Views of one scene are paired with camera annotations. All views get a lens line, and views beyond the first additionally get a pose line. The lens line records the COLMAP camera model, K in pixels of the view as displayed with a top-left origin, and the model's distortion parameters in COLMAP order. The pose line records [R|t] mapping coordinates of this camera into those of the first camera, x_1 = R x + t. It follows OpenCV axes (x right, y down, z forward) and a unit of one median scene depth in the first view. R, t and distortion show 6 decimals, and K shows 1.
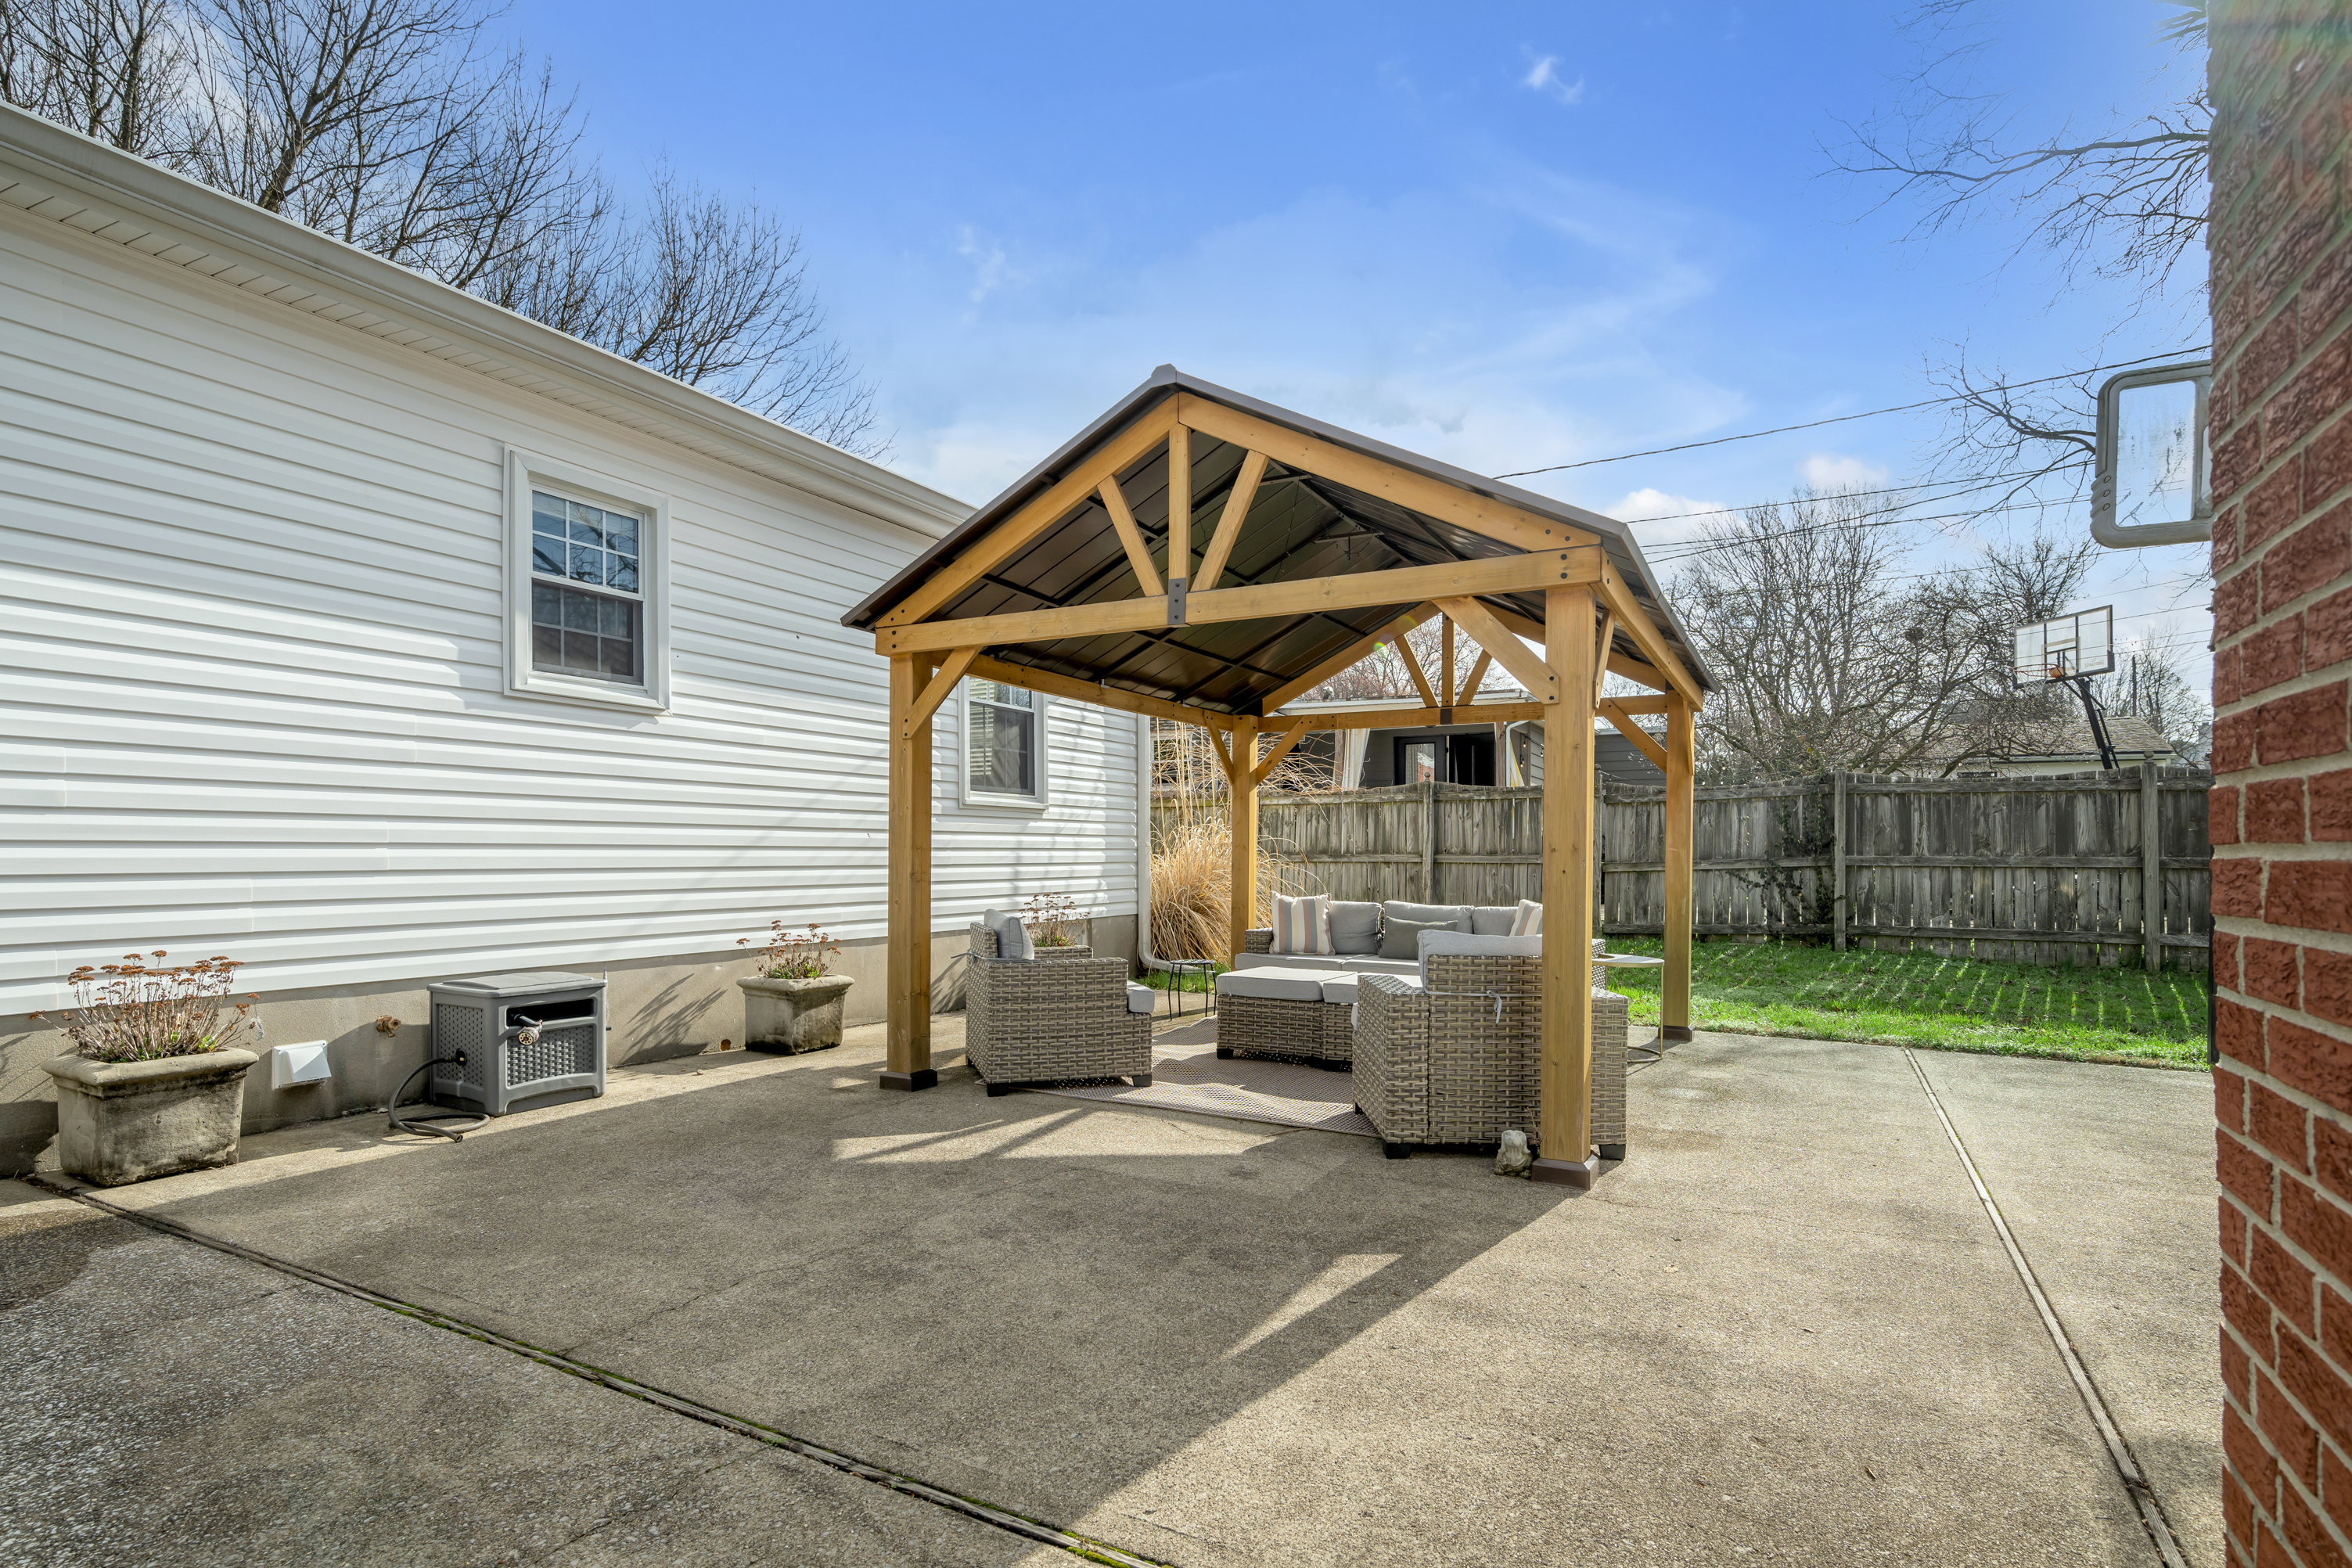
lens RADIAL K [[1212.4, 0, 1204.0], [0, 1212.4, 838.7], [0, 0, 1]] dist [-0.003536, -0.000013]
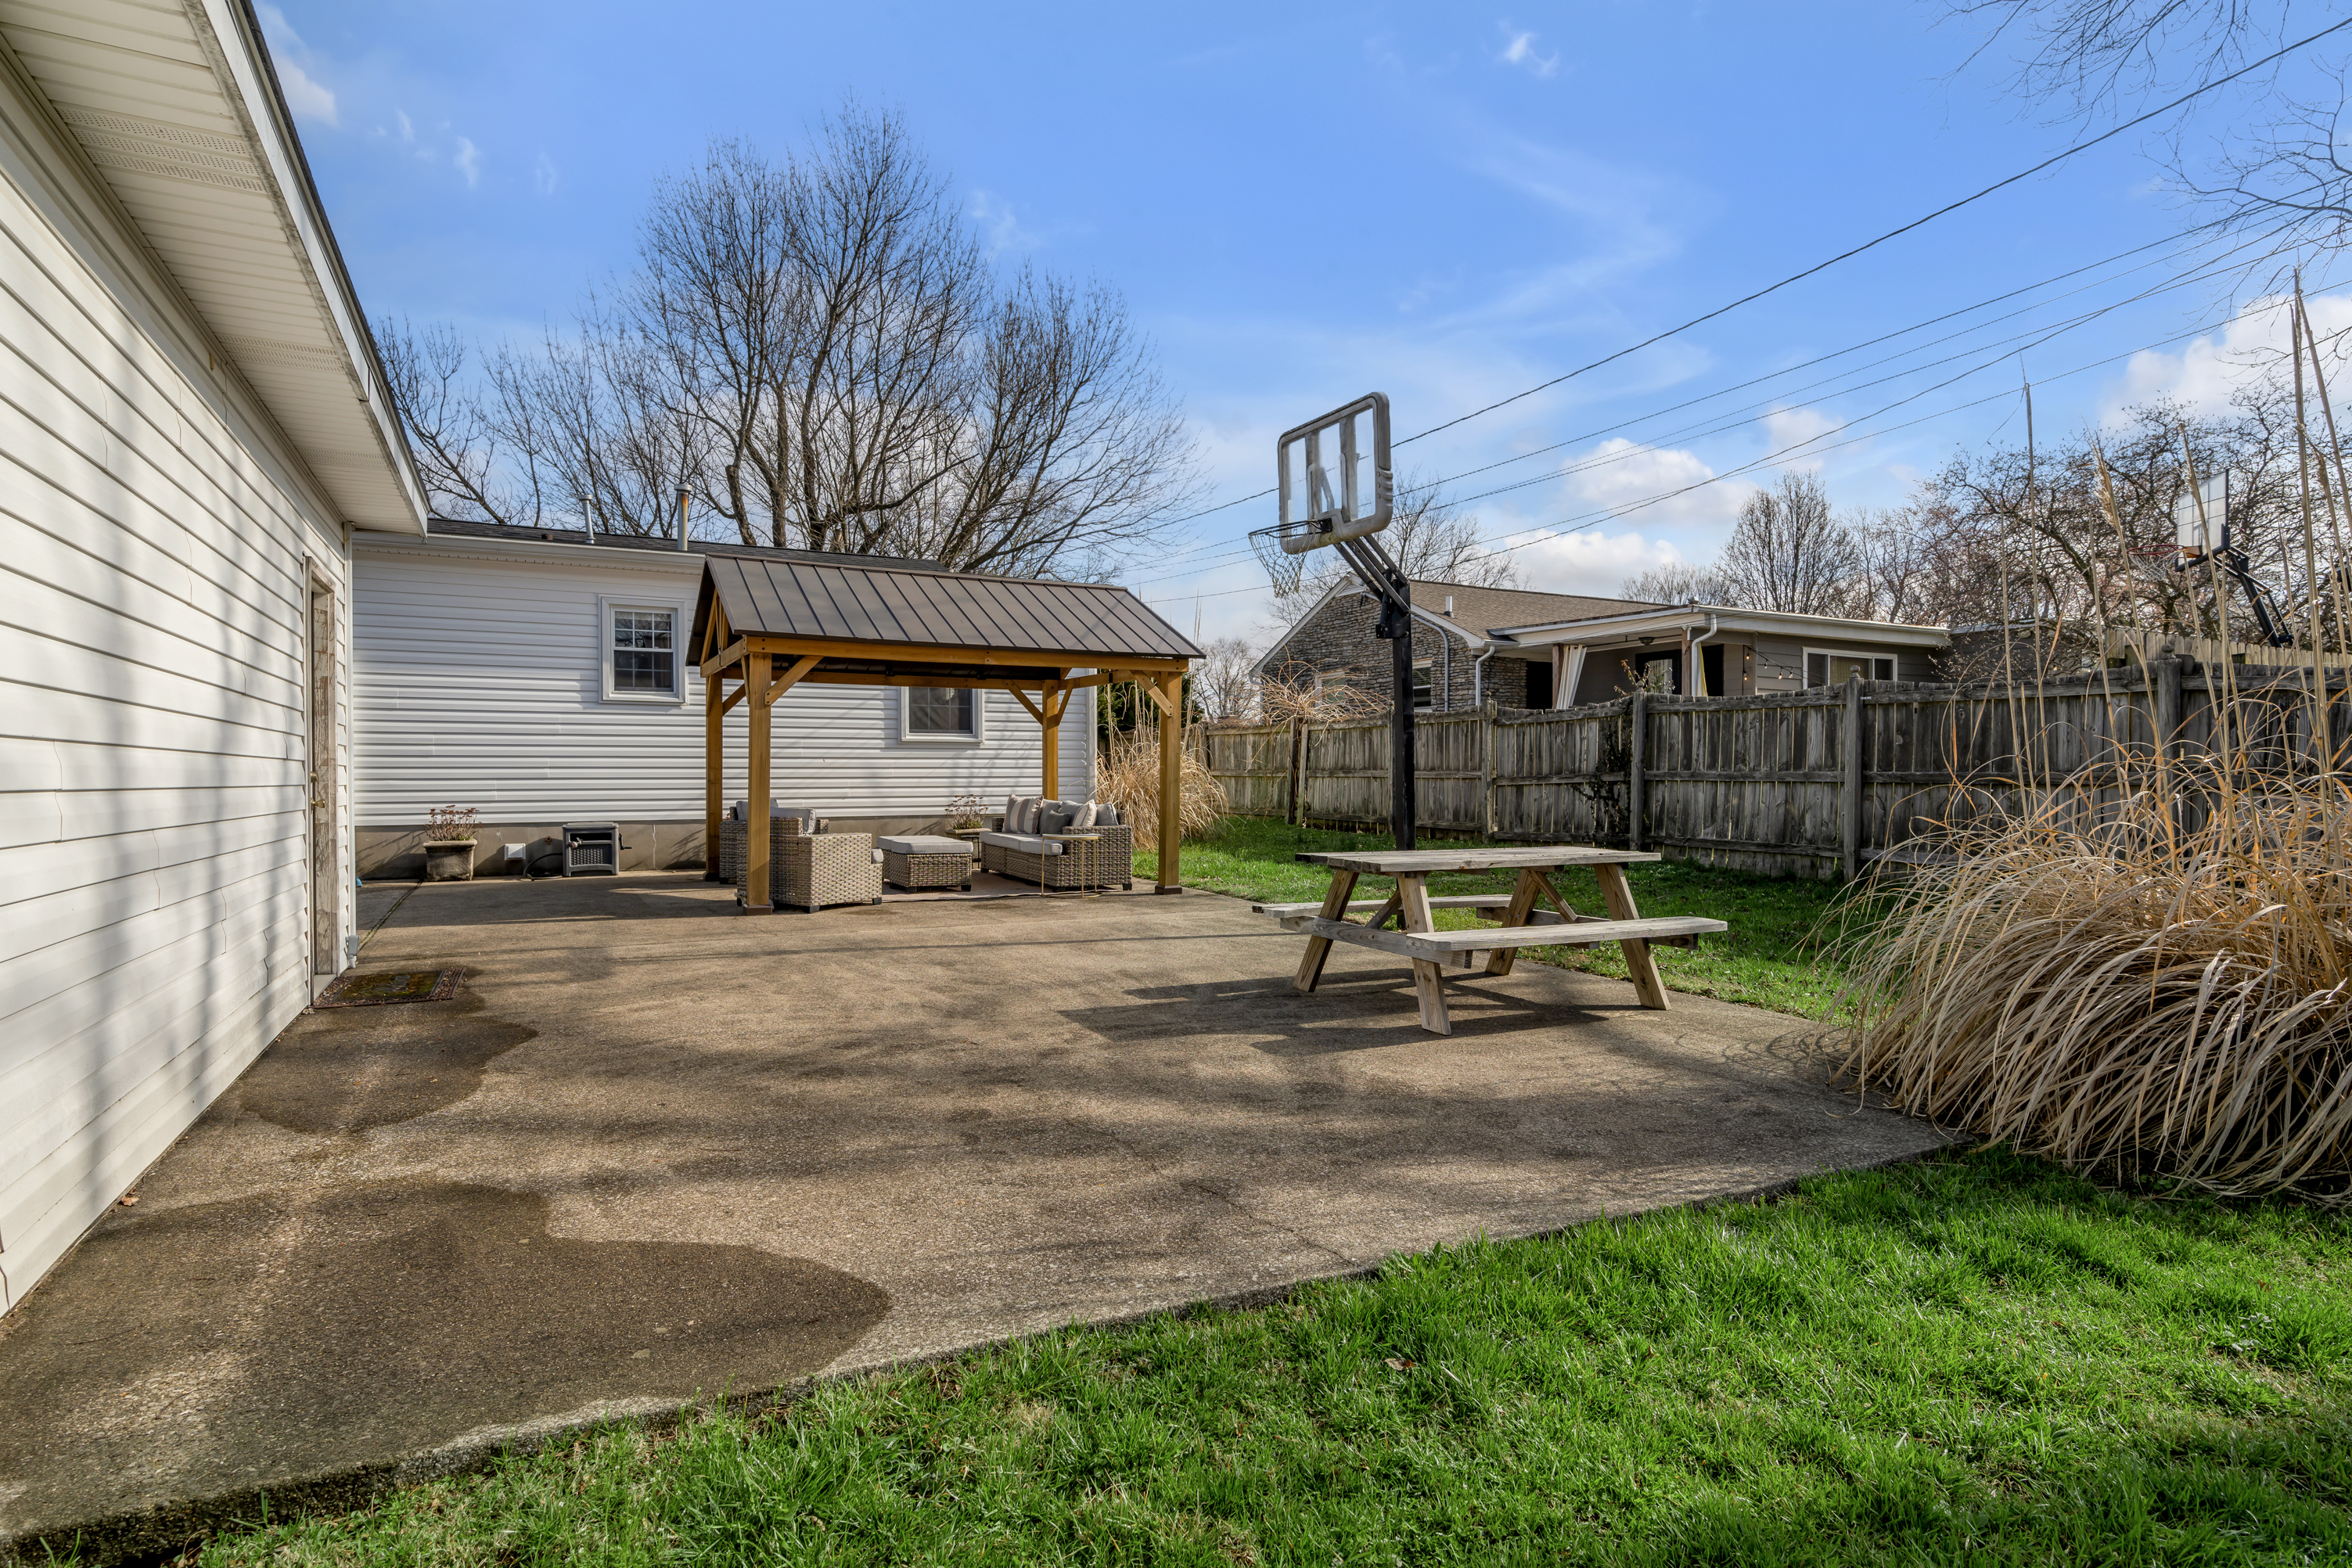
lens RADIAL K [[1212.4, 0, 1176.3], [0, 1212.4, 796.1], [0, 0, 1]] dist [-0.003536, -0.000013]
pose [[0.817438, 0.009738, -0.575934, 0.879326], [0.008633, 0.999538, 0.029152, 0.001534], [0.575951, -0.028802, 0.816976, -0.141862]]
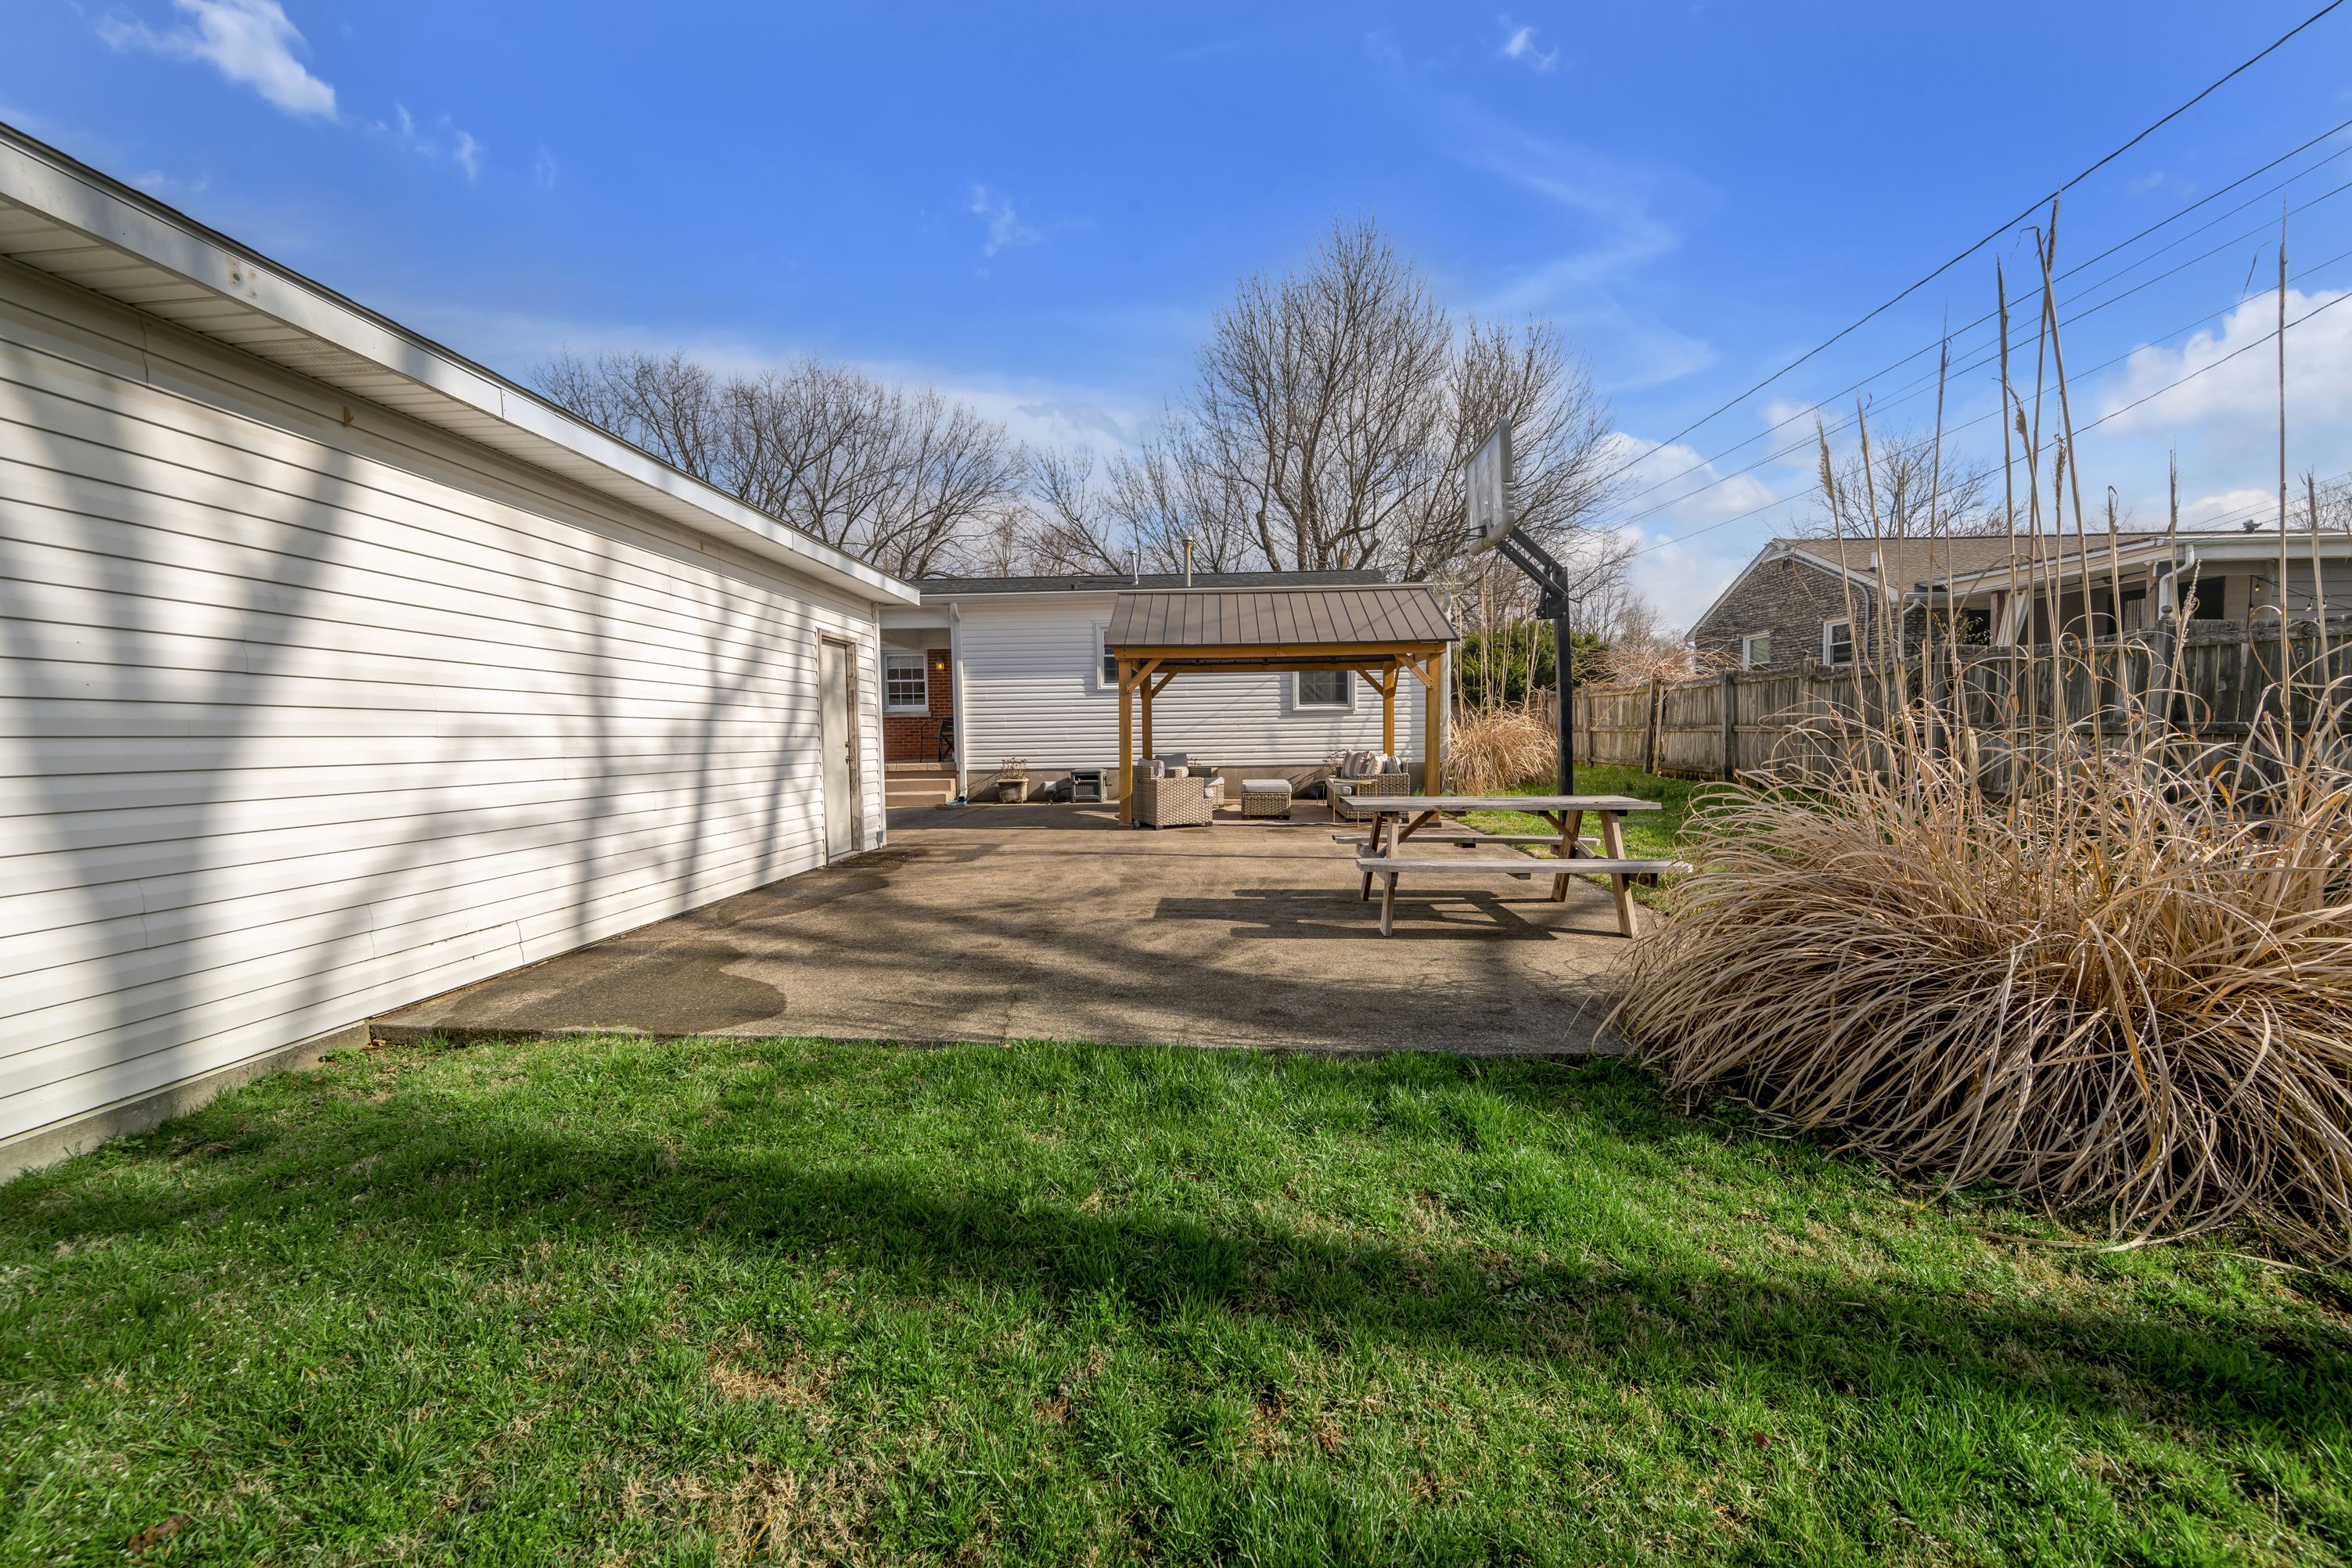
lens RADIAL K [[943.6, 0, 1163.5], [0, 943.6, 783.2], [0, 0, 1]] dist [-0.003231, -0.000411]
pose [[0.407024, 0.040683, -0.912511, 1.098979], [0.027635, 0.998002, 0.056821, 0.000144], [0.912999, -0.048345, 0.405087, 0.015535]]
